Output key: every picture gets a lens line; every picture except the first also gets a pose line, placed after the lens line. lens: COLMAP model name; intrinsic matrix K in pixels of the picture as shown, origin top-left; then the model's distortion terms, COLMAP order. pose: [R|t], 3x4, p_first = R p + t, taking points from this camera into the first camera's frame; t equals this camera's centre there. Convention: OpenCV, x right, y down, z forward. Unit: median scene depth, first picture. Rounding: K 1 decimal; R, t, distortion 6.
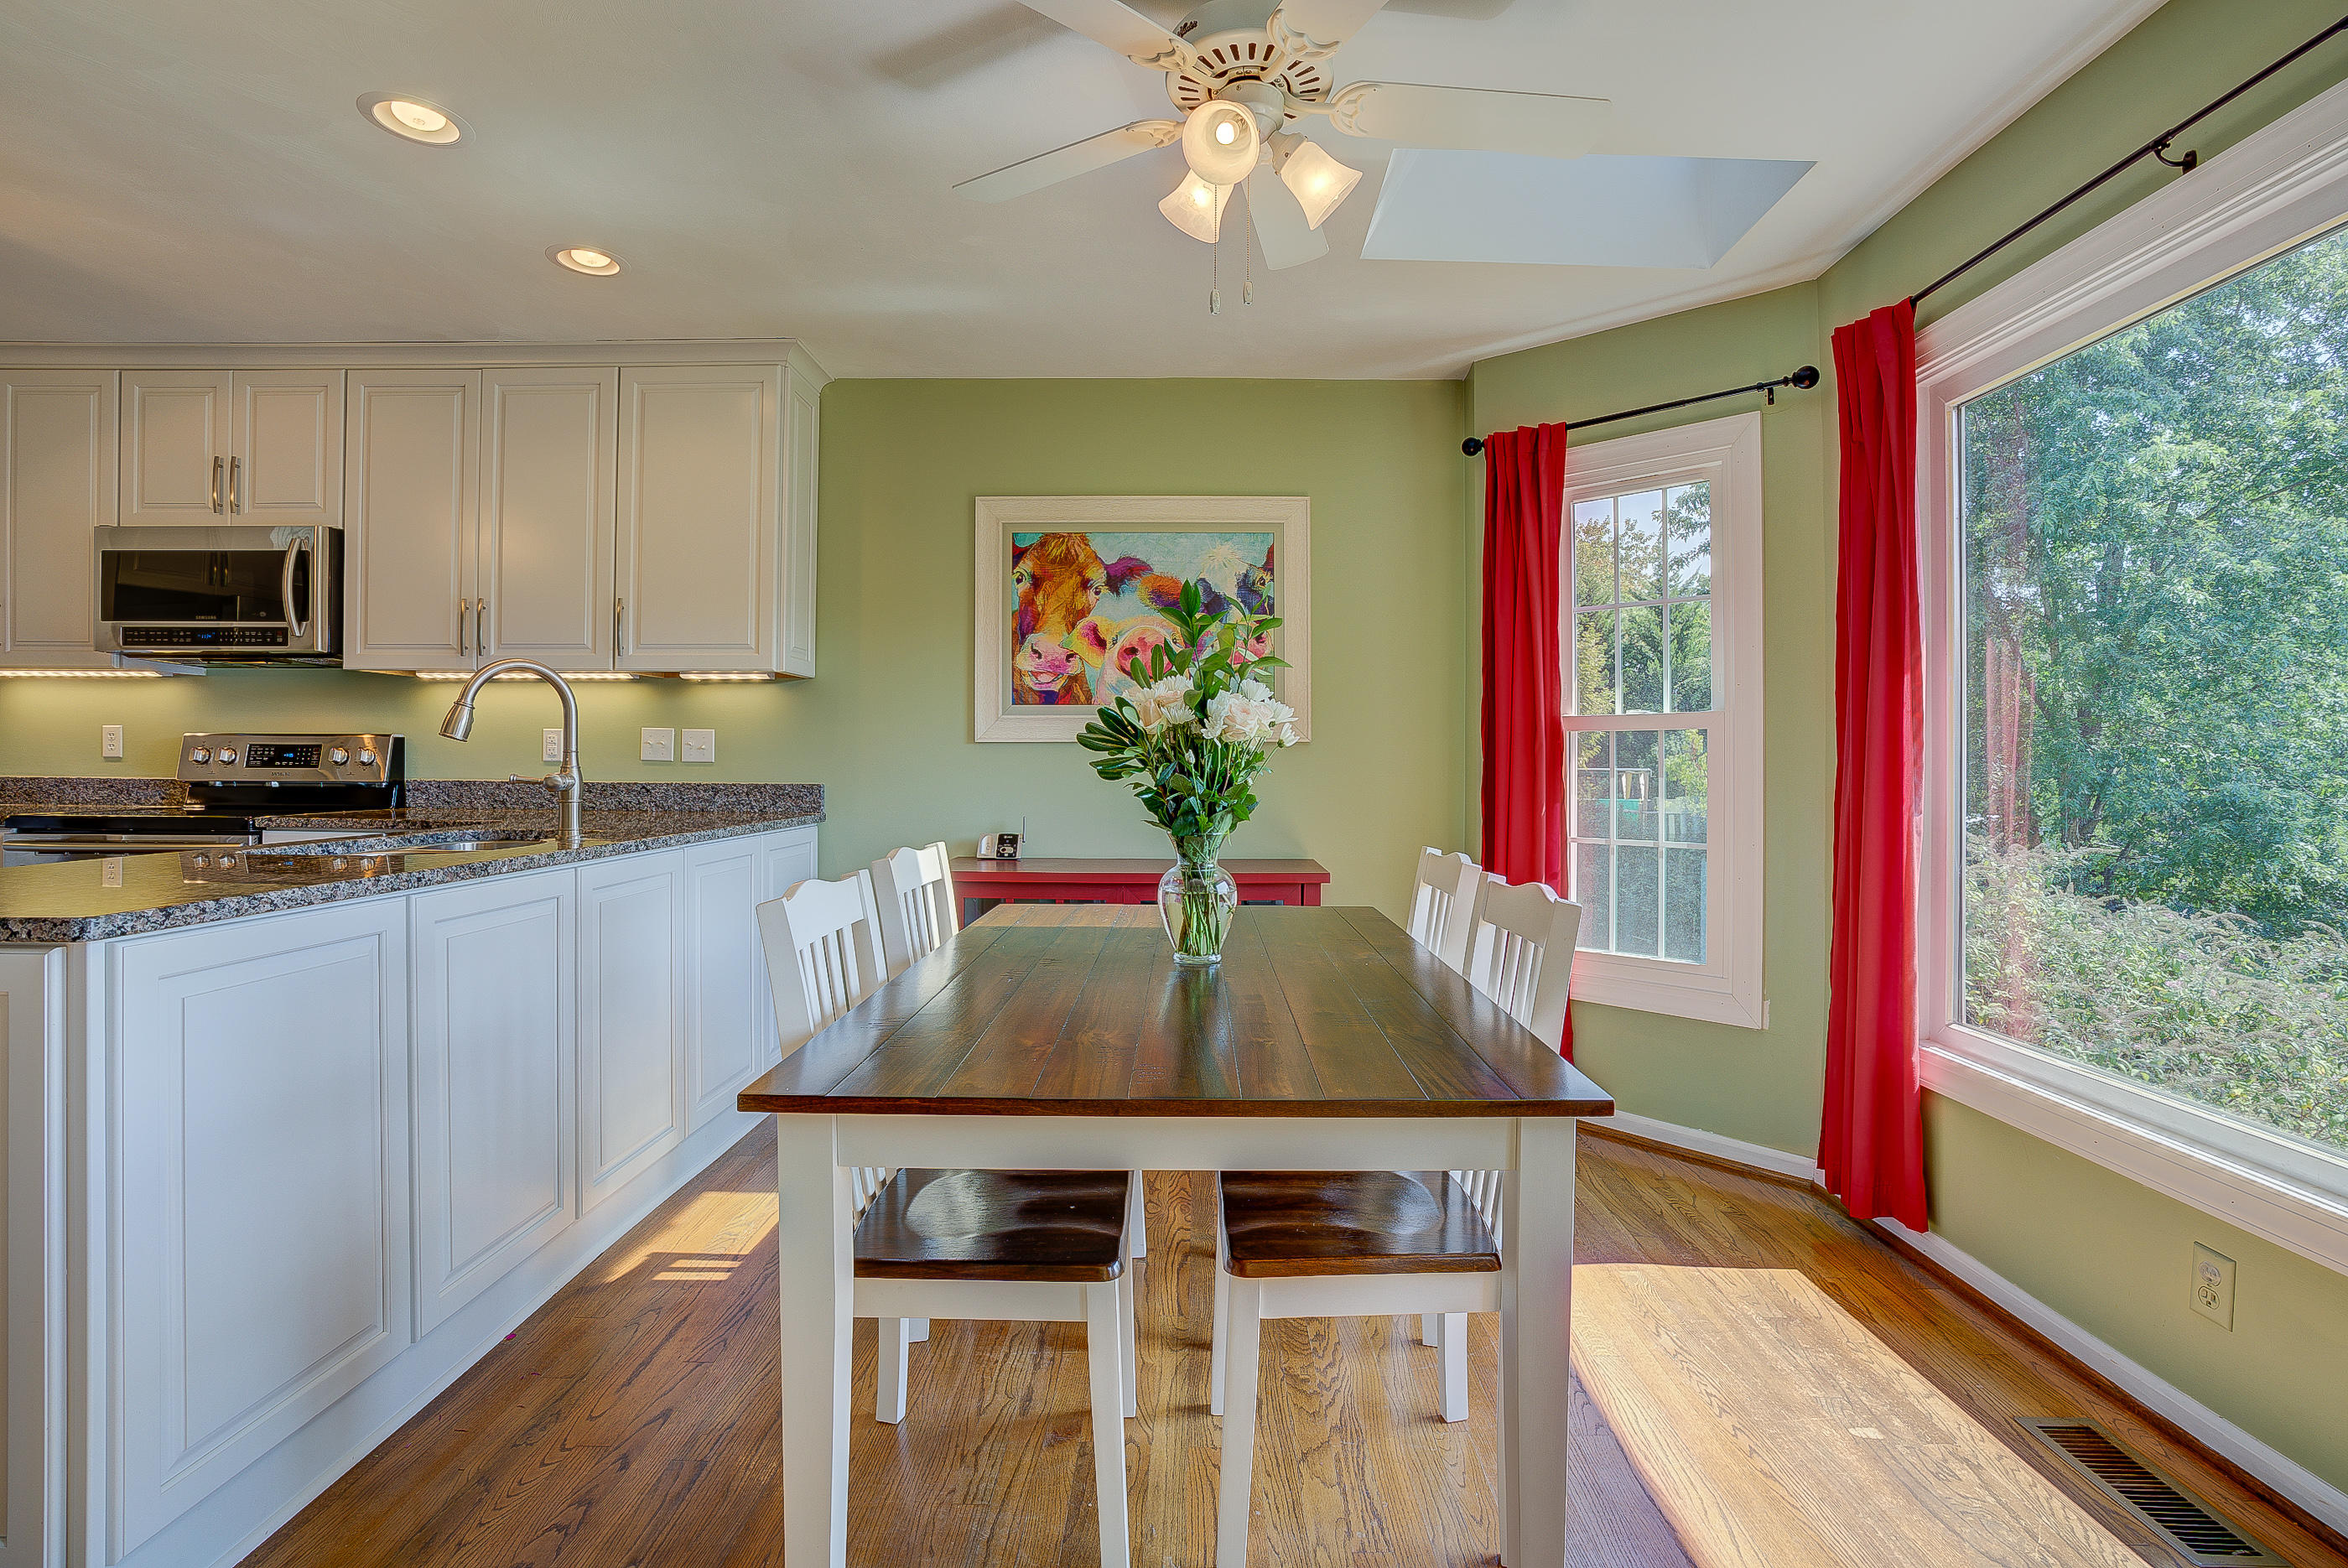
lens RADIAL K [[1091.8, 0, 1209.8], [0, 1091.8, 758.2], [0, 0, 1]] dist [-0.065672, 0.022018]
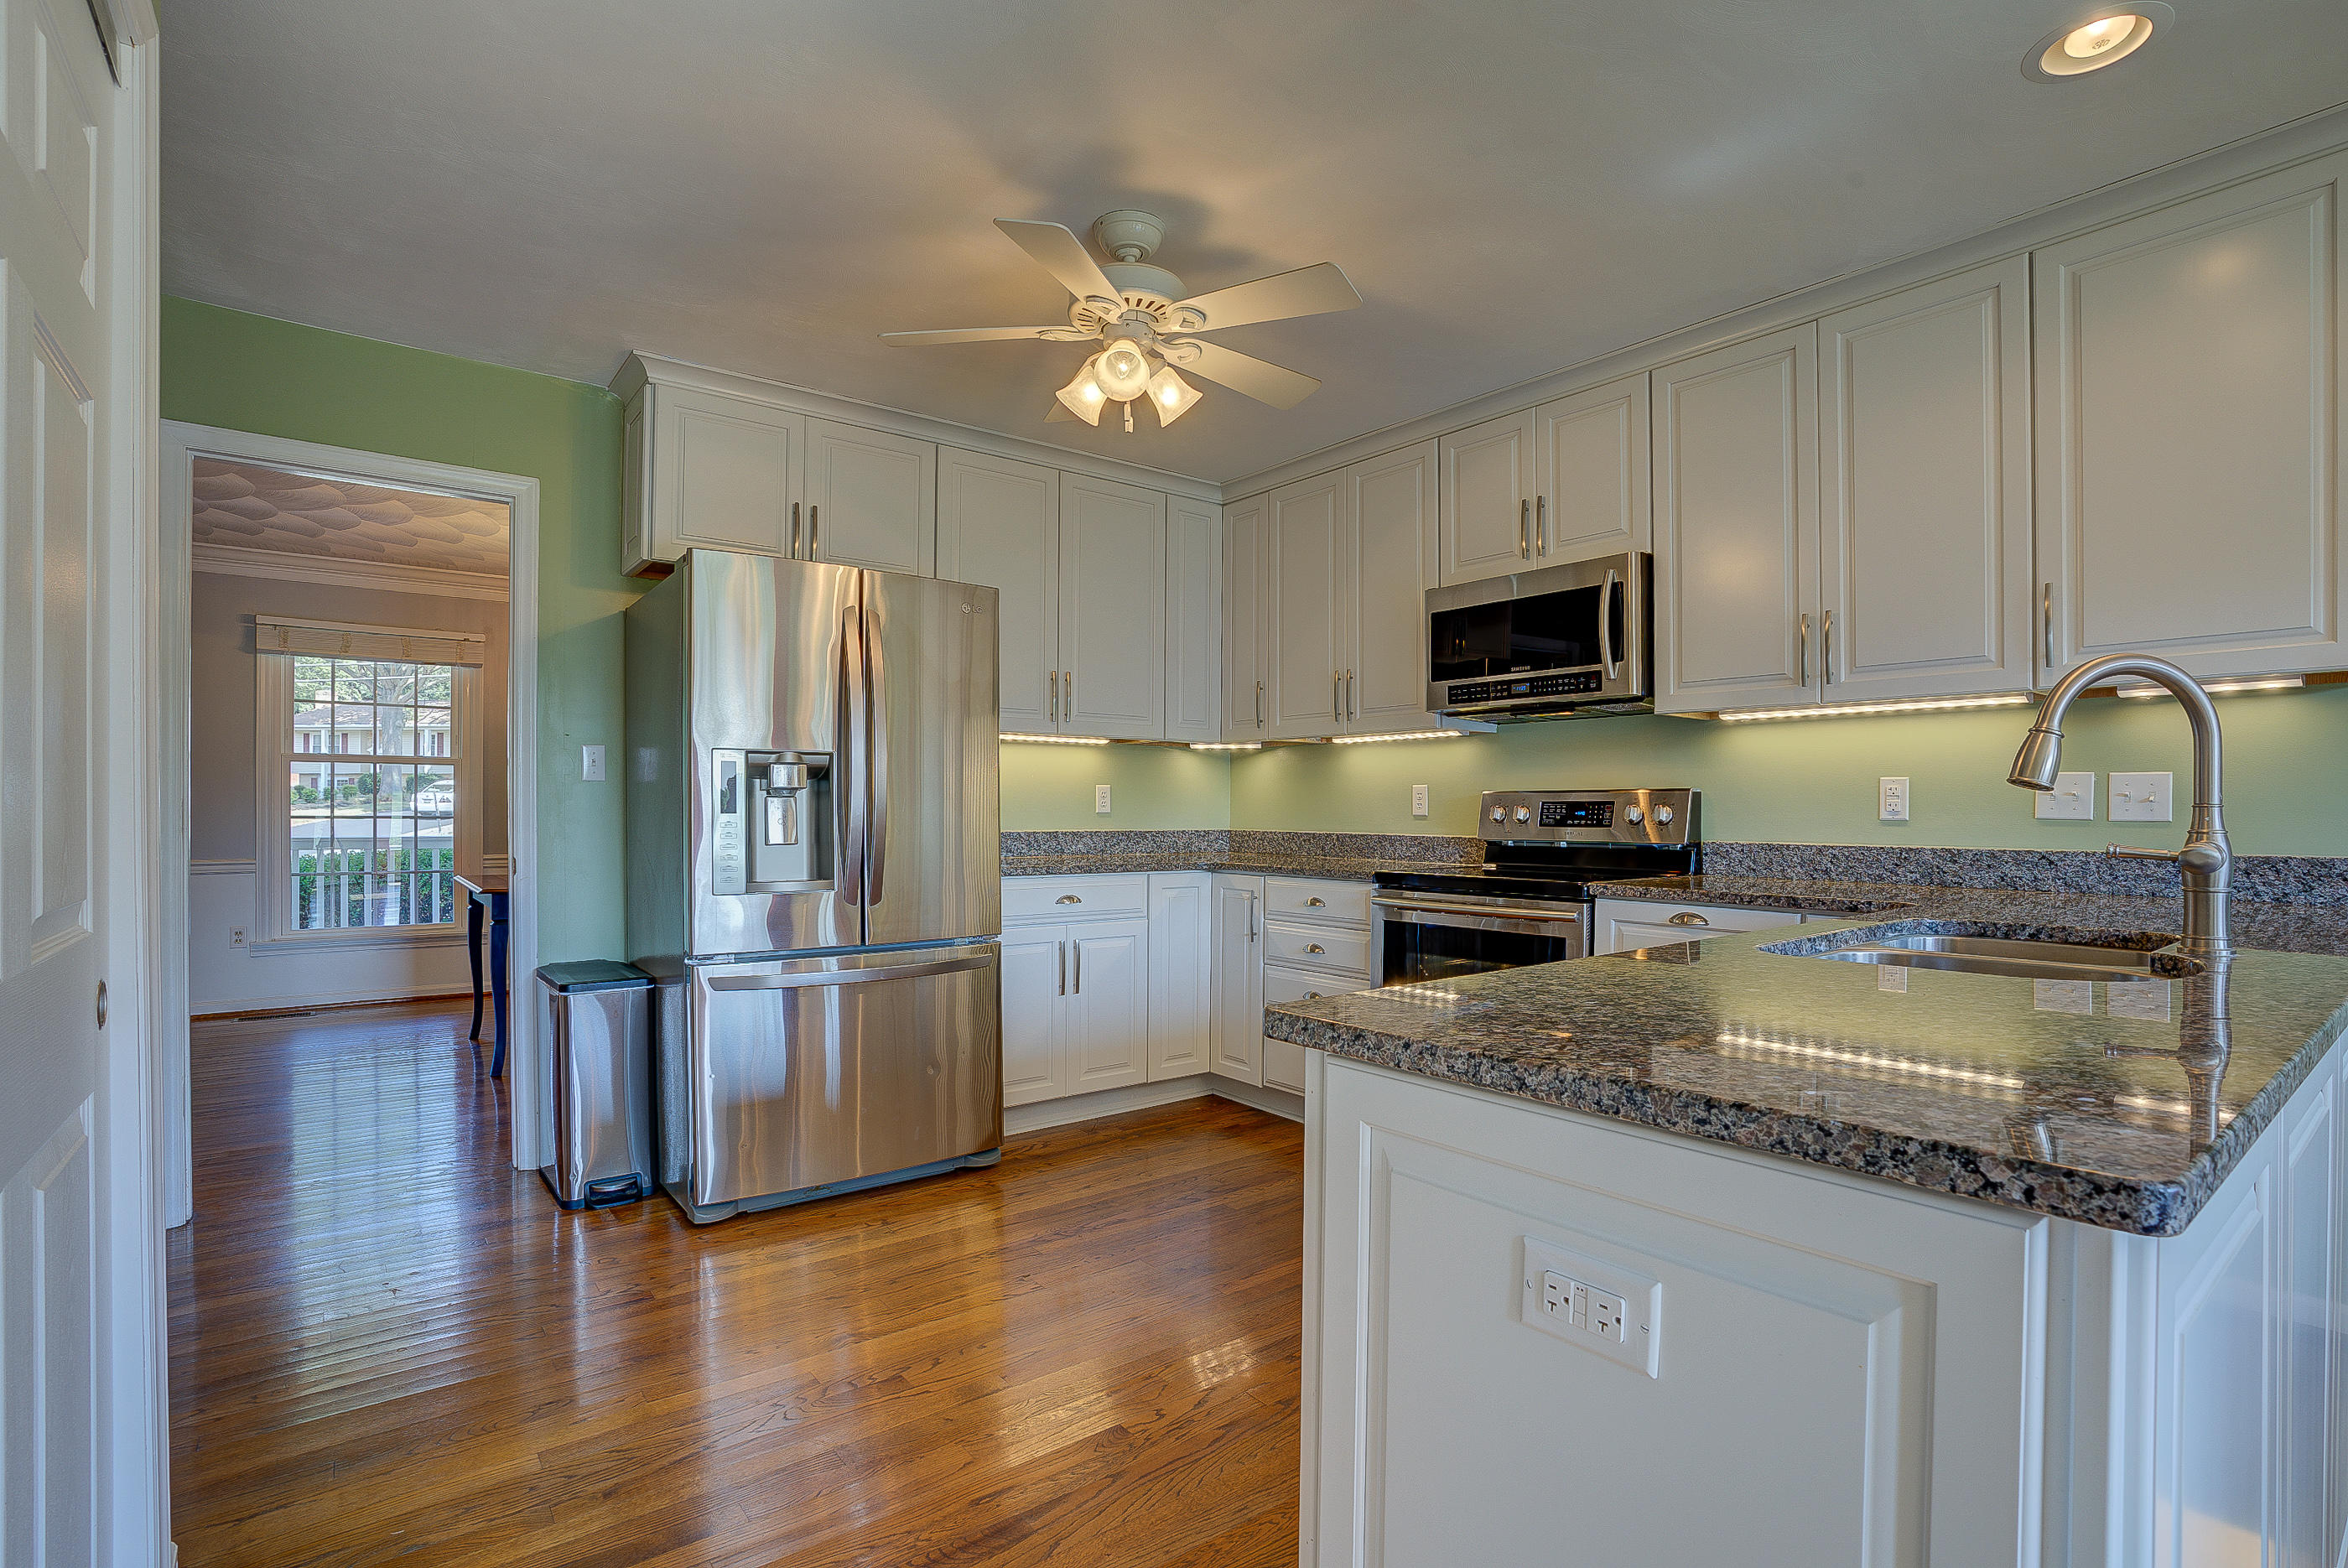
lens RADIAL K [[1091.8, 0, 1217.3], [0, 1091.8, 812.5], [0, 0, 1]] dist [-0.065672, 0.022018]
pose [[0.636710, -0.005122, -0.771086, -0.343886], [0.000992, 0.999983, -0.005823, 0.001343], [0.771102, 0.002943, 0.636704, 0.147070]]
